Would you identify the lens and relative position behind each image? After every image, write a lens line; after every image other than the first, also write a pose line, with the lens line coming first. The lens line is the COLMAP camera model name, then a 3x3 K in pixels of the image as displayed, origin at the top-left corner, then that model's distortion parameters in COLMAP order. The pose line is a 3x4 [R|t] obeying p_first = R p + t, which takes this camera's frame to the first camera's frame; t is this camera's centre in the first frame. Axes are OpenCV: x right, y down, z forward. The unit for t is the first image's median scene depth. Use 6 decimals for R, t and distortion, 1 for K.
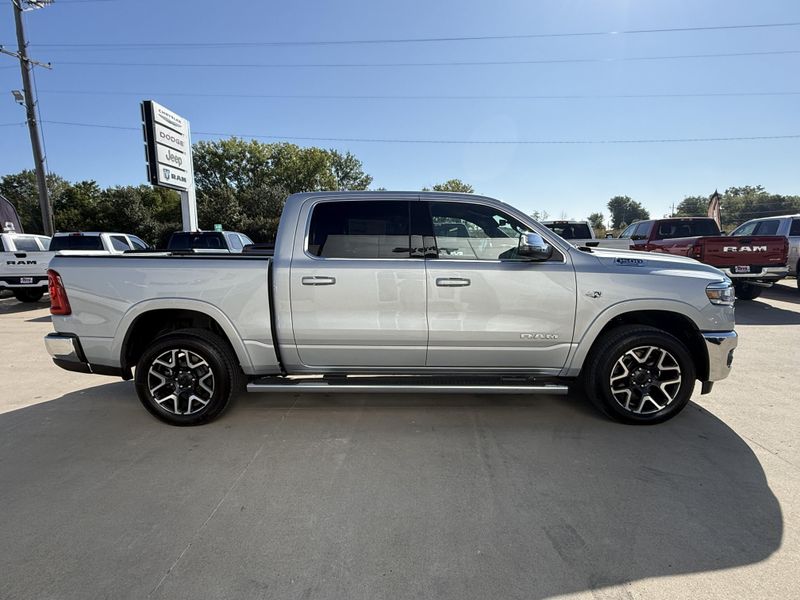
lens RADIAL K [[432.1, 0, 394.9], [0, 432.1, 298.9], [0, 0, 1]] dist [-0.002920, 0.001048]
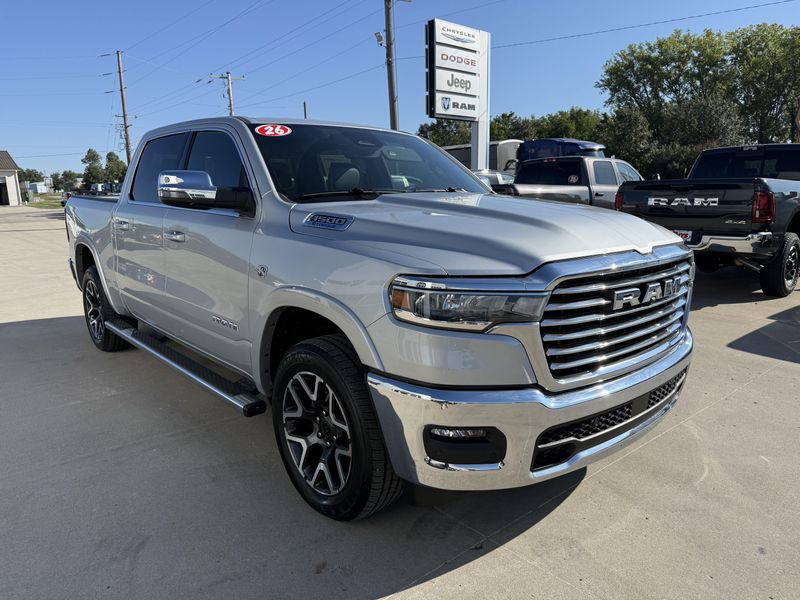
lens RADIAL K [[567.4, 0, 400.5], [0, 567.4, 298.2], [0, 0, 1]] dist [0.027981, -0.040178]
pose [[0.683163, 0.140142, -0.716693, 0.261792], [-0.087966, 0.990060, 0.109745, -0.016942], [0.724948, -0.011929, 0.688700, 0.129727]]
